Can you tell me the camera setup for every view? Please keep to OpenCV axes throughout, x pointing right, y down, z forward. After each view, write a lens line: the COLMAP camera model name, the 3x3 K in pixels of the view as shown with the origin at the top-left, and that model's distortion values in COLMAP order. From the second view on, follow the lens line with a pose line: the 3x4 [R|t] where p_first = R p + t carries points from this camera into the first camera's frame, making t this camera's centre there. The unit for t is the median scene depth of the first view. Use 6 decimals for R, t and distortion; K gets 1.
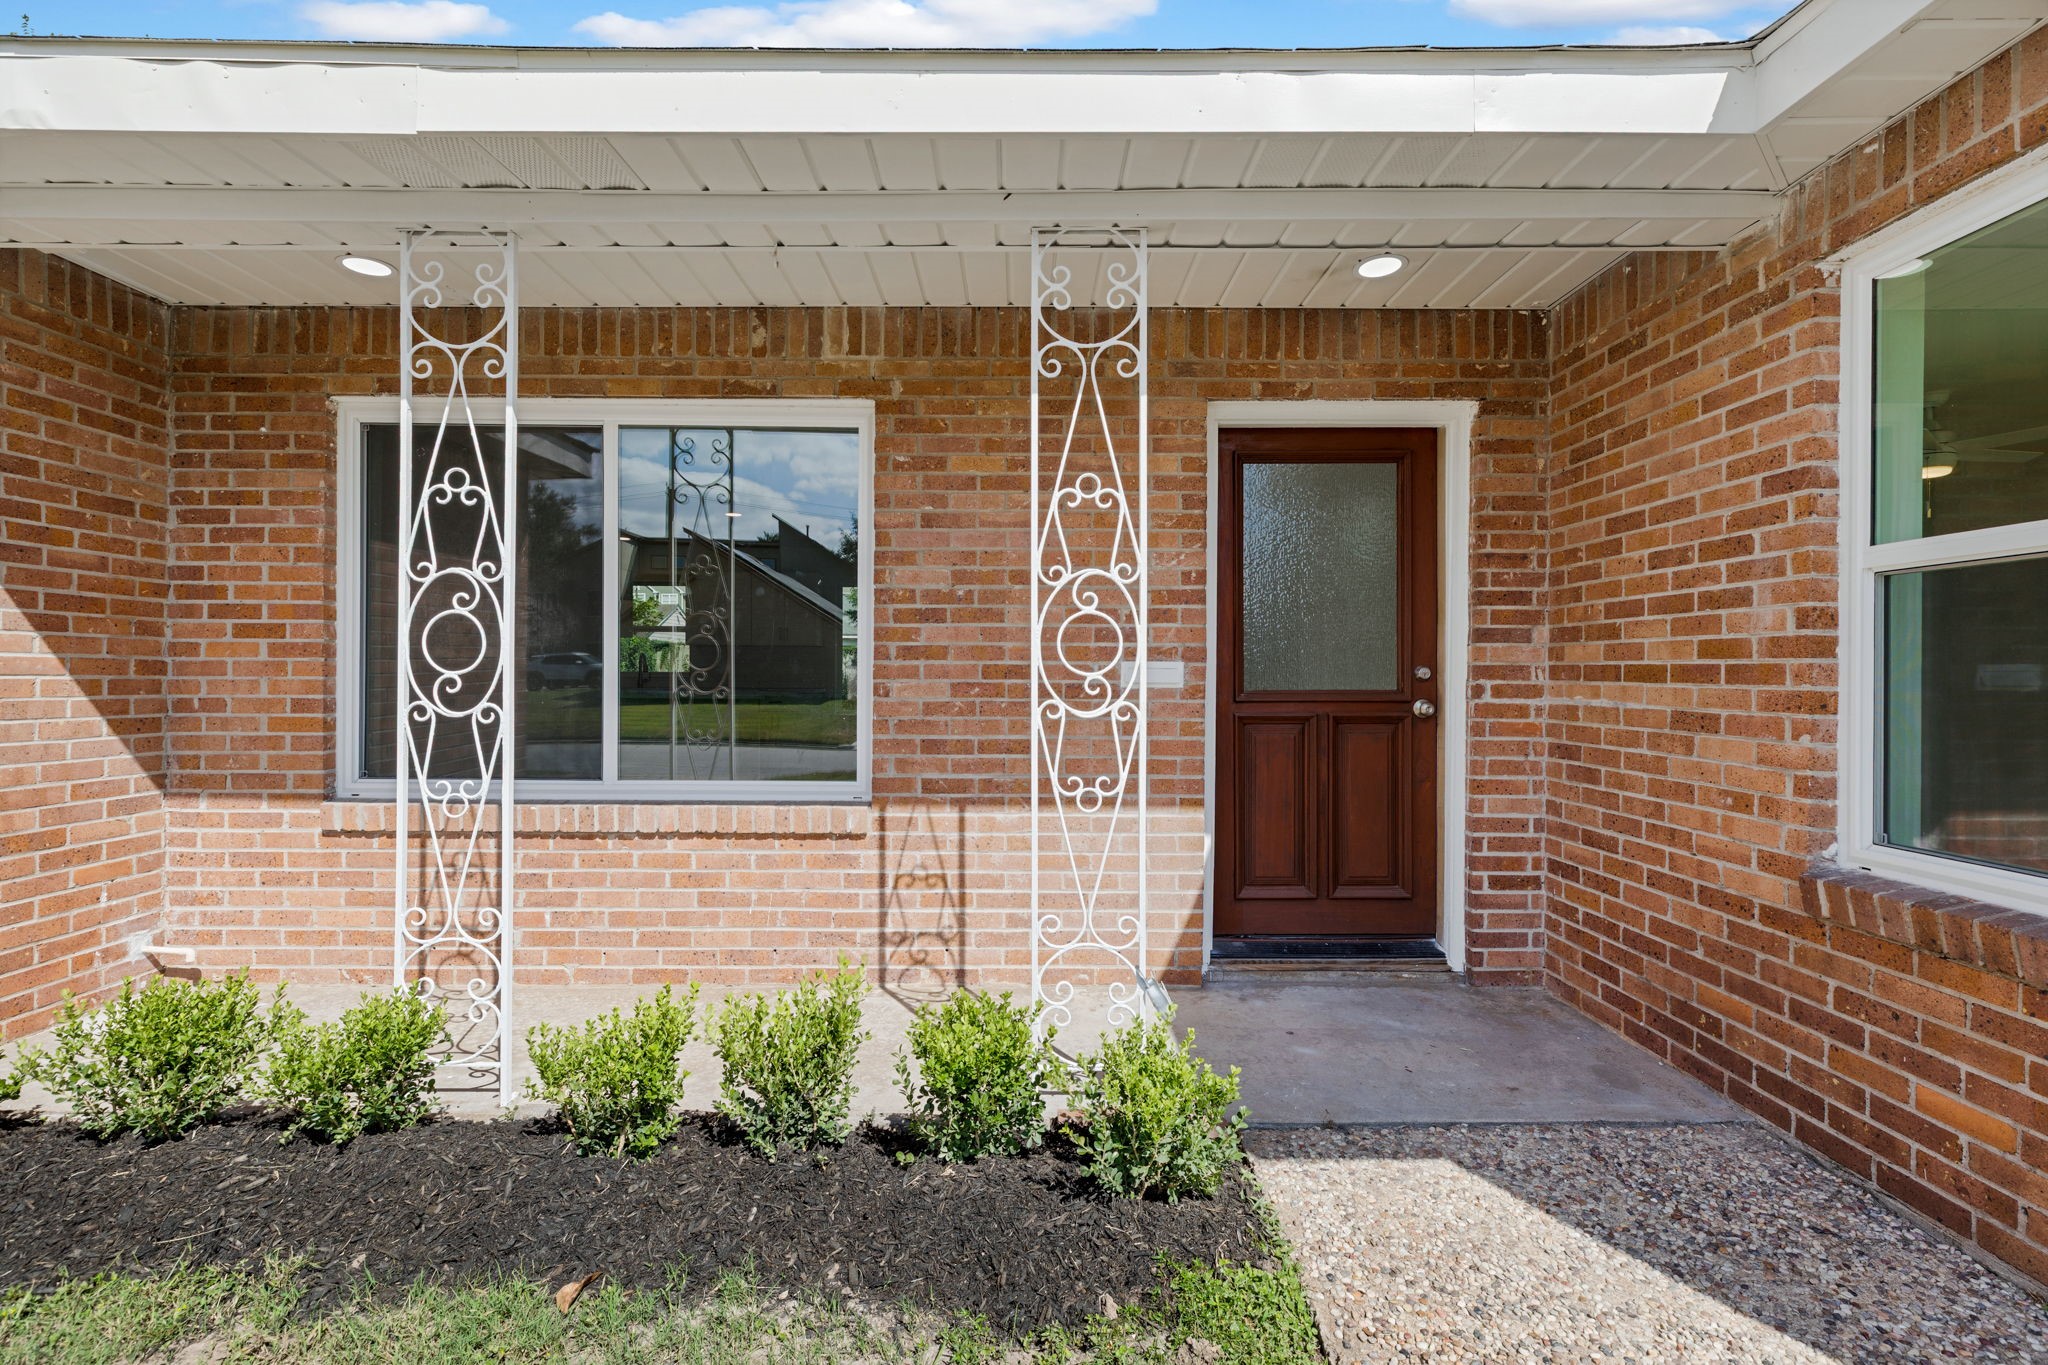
lens RADIAL K [[919.8, 0, 1029.5], [0, 919.8, 670.0], [0, 0, 1]] dist [0.000526, -0.001427]
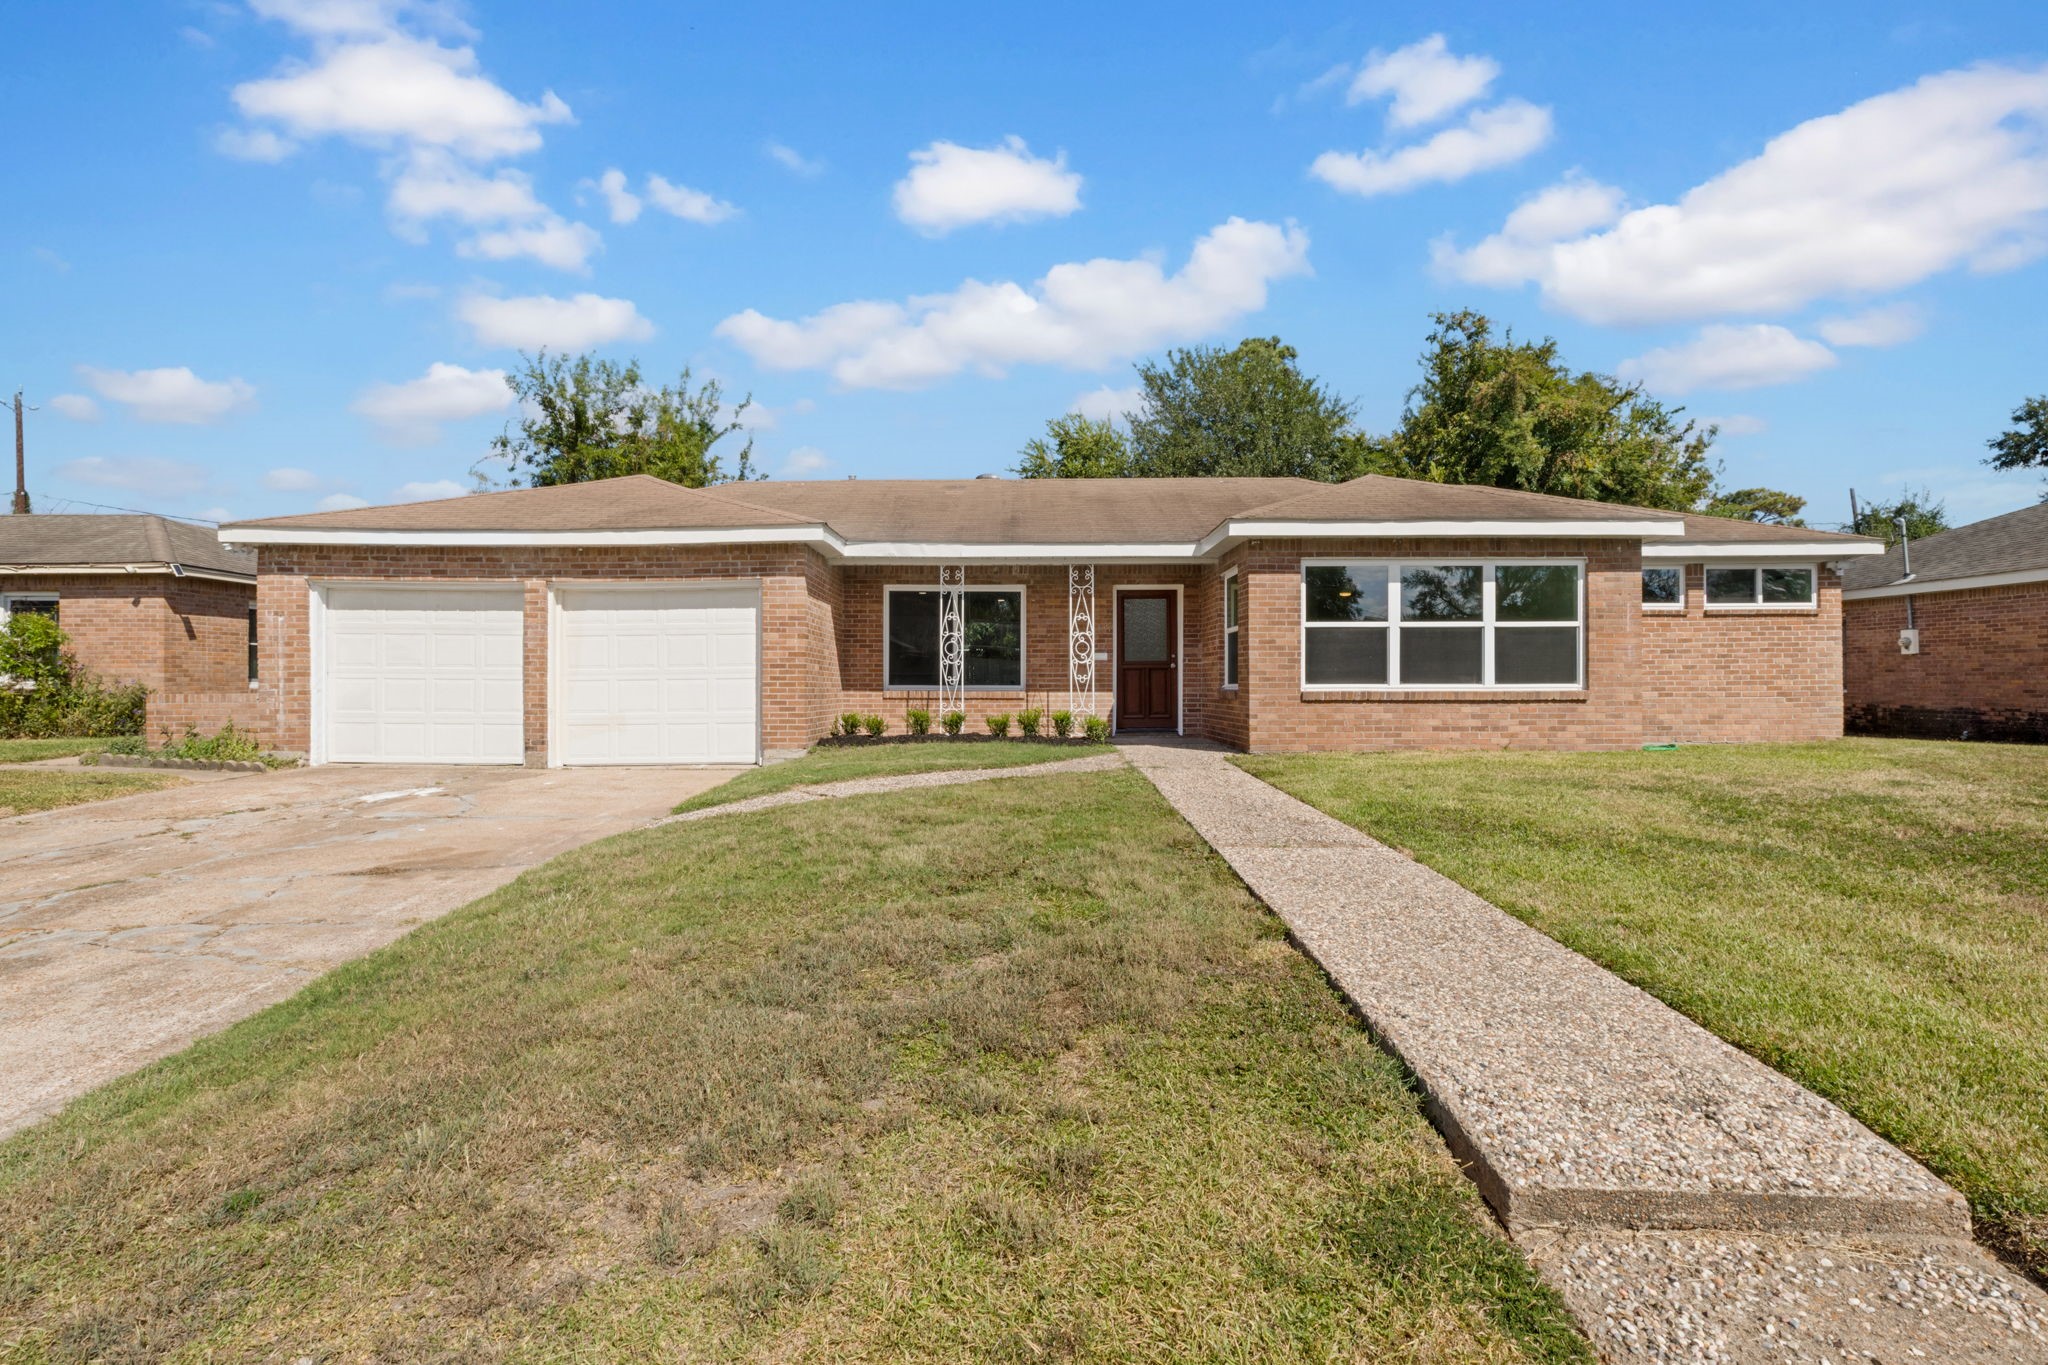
lens RADIAL K [[919.8, 0, 1015.6], [0, 919.8, 688.7], [0, 0, 1]] dist [0.000526, -0.001427]
pose [[0.999879, -0.005742, -0.014425, -0.160172], [0.005820, 0.999969, 0.005389, 0.116806], [0.014394, -0.005472, 0.999881, -2.839377]]
